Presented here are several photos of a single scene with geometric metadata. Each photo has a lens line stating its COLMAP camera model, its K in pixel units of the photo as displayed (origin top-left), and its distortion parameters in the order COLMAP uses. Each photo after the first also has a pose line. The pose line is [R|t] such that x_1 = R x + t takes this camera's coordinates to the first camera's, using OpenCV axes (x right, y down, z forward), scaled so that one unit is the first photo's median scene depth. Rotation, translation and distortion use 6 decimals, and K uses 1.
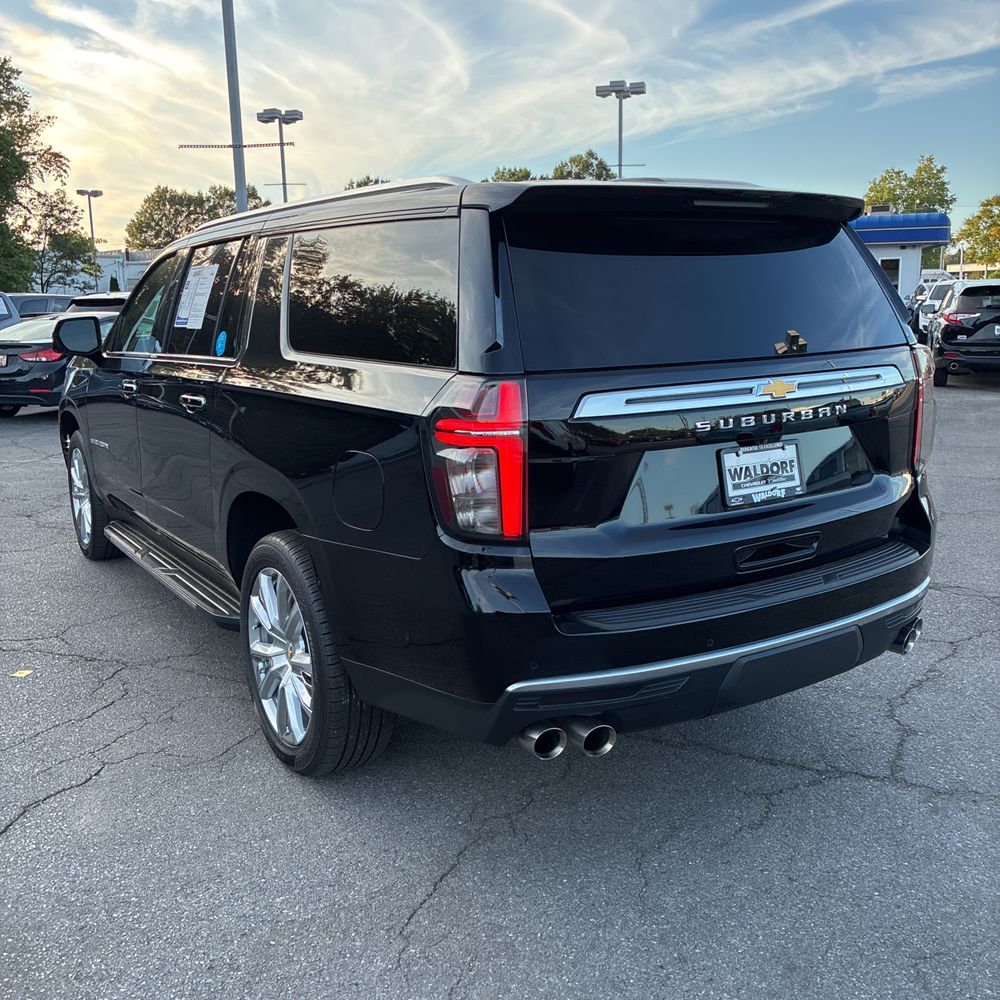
lens RADIAL K [[1008.9, 0, 473.3], [0, 1008.9, 497.3], [0, 0, 1]] dist [0.020081, 0.000000]
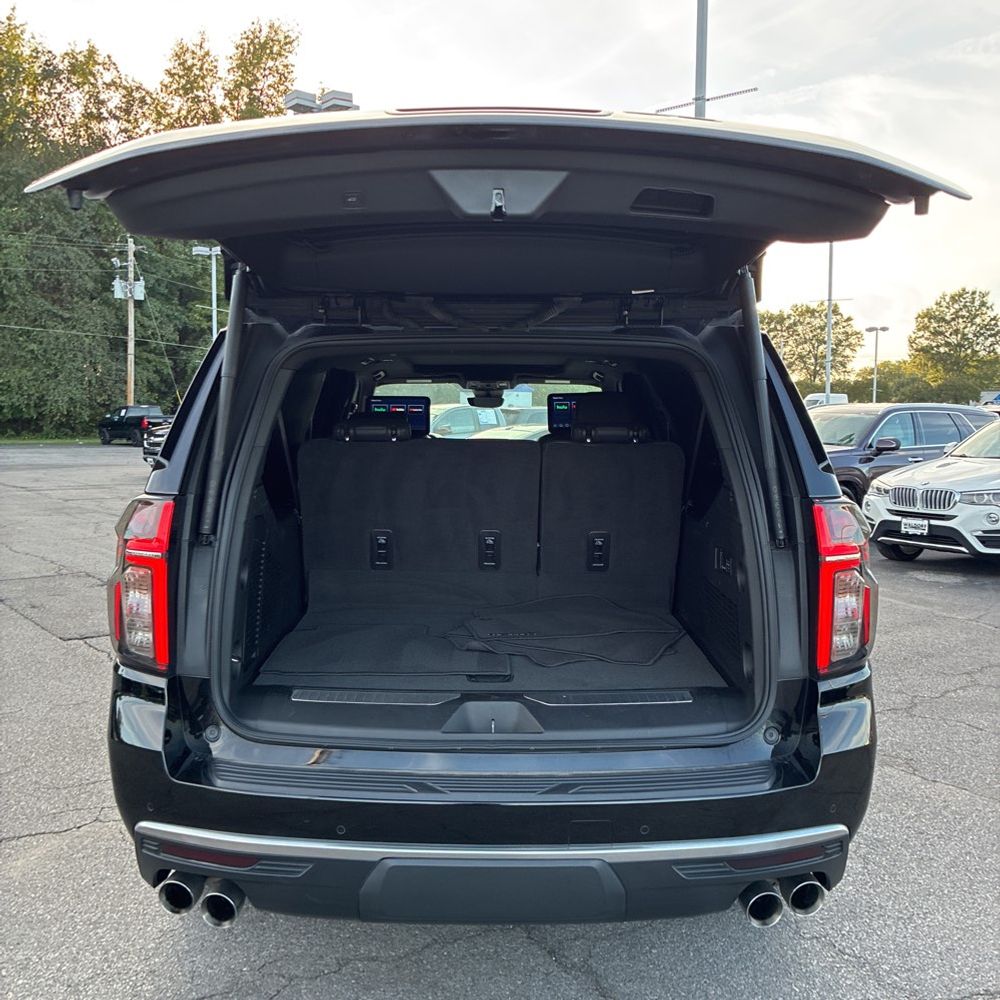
lens RADIAL K [[1008.9, 0, 487.2], [0, 1008.9, 499.4], [0, 0, 1]] dist [0.020081, 0.000000]
pose [[0.846892, 0.069602, -0.527190, 0.695062], [-0.126162, 0.989390, -0.072045, -0.074924], [0.516582, 0.127526, 0.846688, 0.286504]]
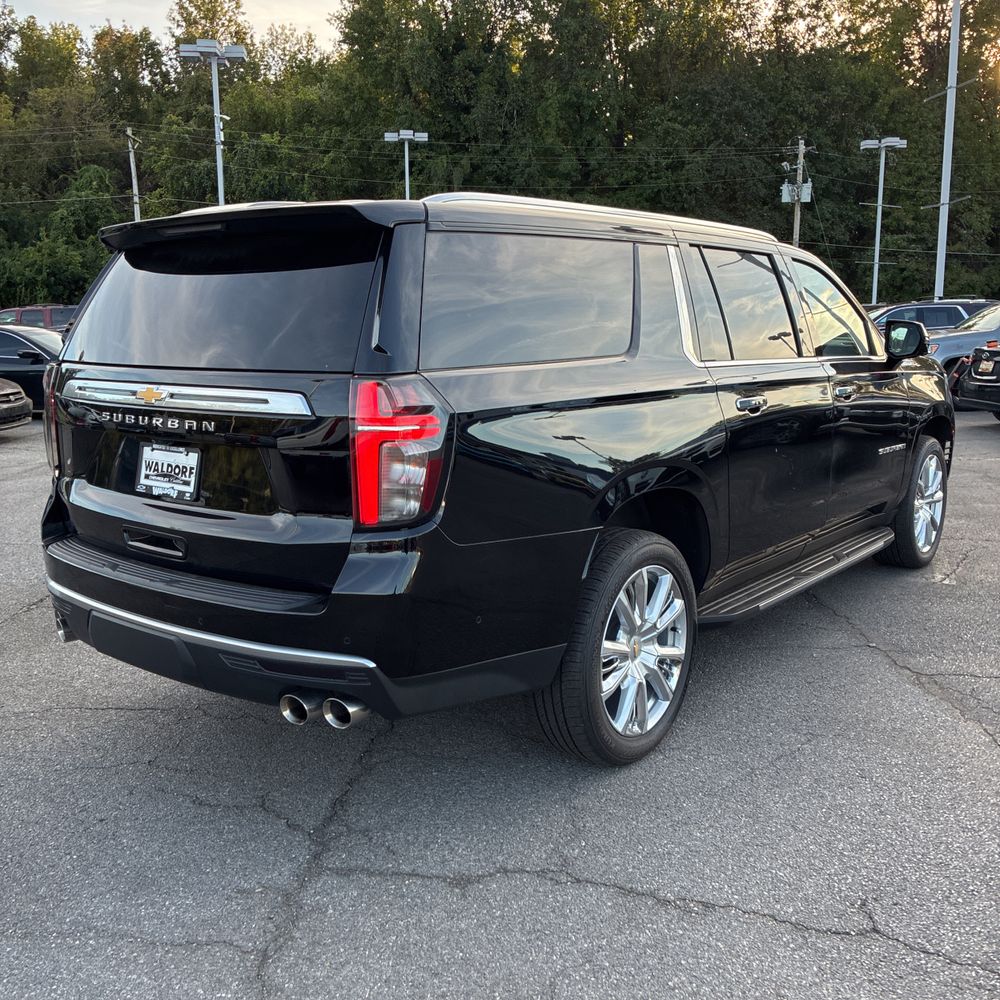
lens RADIAL K [[1008.9, 0, 499.8], [0, 1008.9, 491.2], [0, 0, 1]] dist [0.020081, 0.000000]
pose [[0.342520, 0.176099, -0.922859, 1.415161], [-0.184629, 0.975739, 0.117665, -0.197312], [0.921191, 0.130084, 0.366723, 0.917588]]
